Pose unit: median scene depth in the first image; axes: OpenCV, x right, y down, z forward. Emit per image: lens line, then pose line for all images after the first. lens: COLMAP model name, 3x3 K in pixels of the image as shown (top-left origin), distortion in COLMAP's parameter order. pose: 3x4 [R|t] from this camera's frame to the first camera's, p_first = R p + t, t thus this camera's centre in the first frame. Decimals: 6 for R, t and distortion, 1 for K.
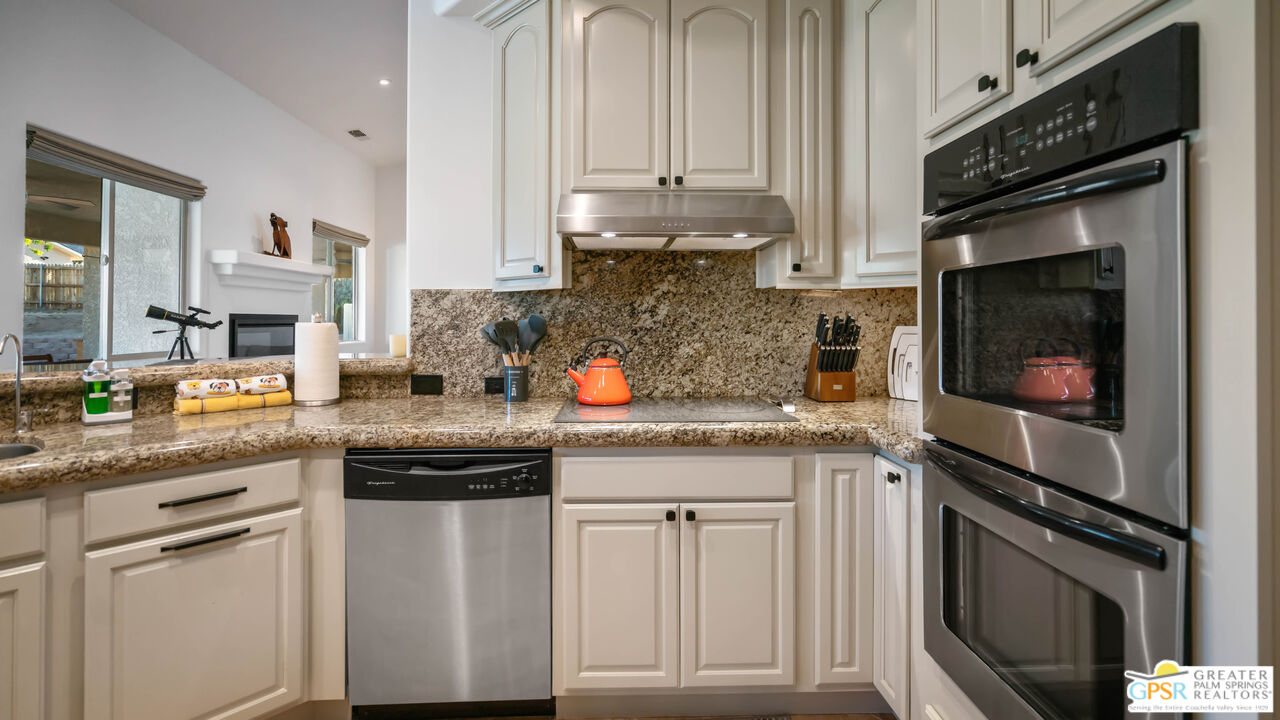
lens RADIAL K [[596.4, 0, 625.0], [0, 596.4, 312.5], [0, 0, 1]] dist [0.000263, 0.000058]
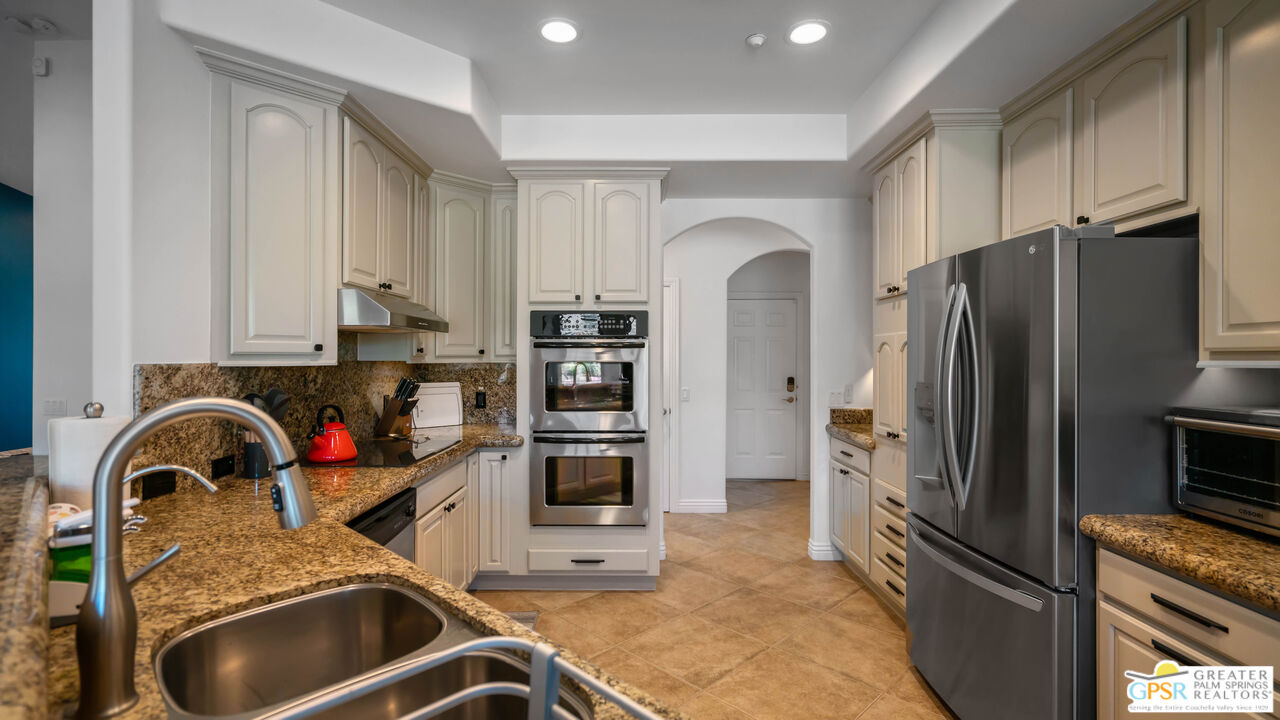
lens RADIAL K [[579.1, 0, 633.3], [0, 579.1, 360.9], [0, 0, 1]] dist [-0.007234, 0.004675]
pose [[0.024868, -0.004490, 0.999681, -1.087922], [-0.008299, 0.999955, 0.004698, -0.052147], [-0.999656, -0.008414, 0.024829, 0.345970]]
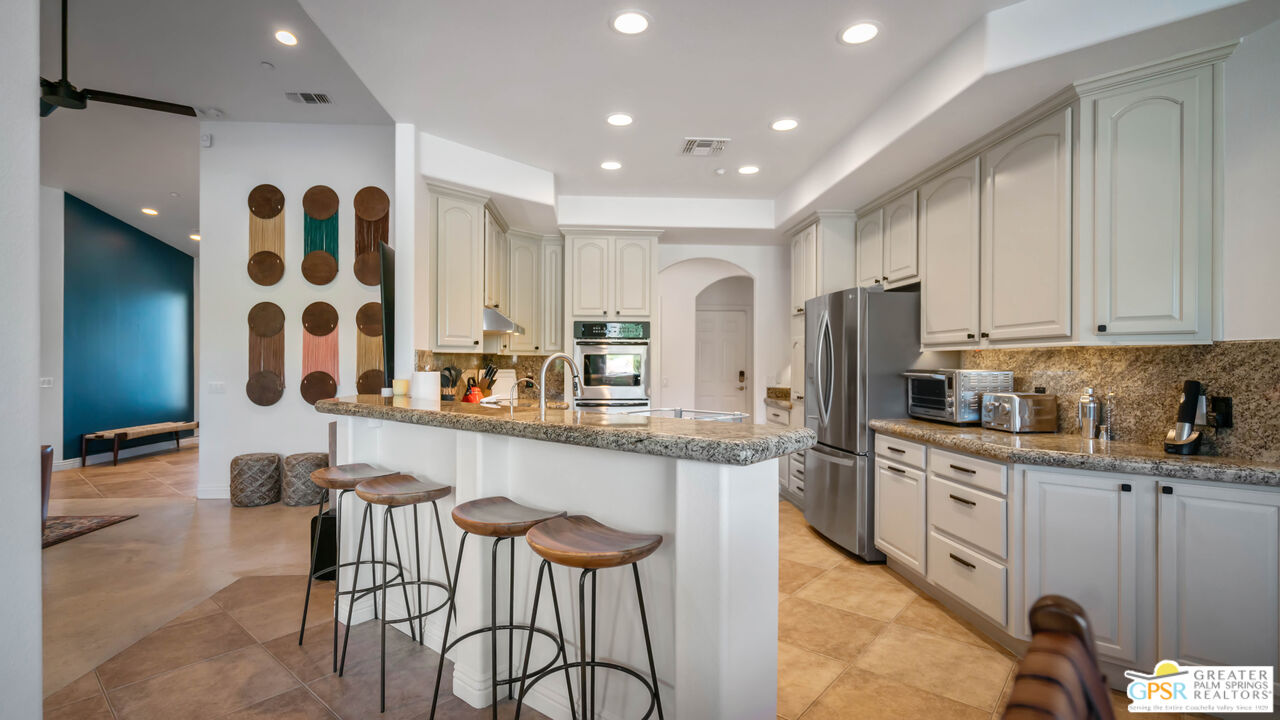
lens RADIAL K [[579.1, 0, 636.0], [0, 579.1, 363.2], [0, 0, 1]] dist [-0.007234, 0.004675]
pose [[-0.055534, -0.000392, 0.998457, -1.868639], [-0.009242, 0.999957, -0.000122, -0.008789], [-0.998414, -0.009235, -0.055535, 0.520084]]
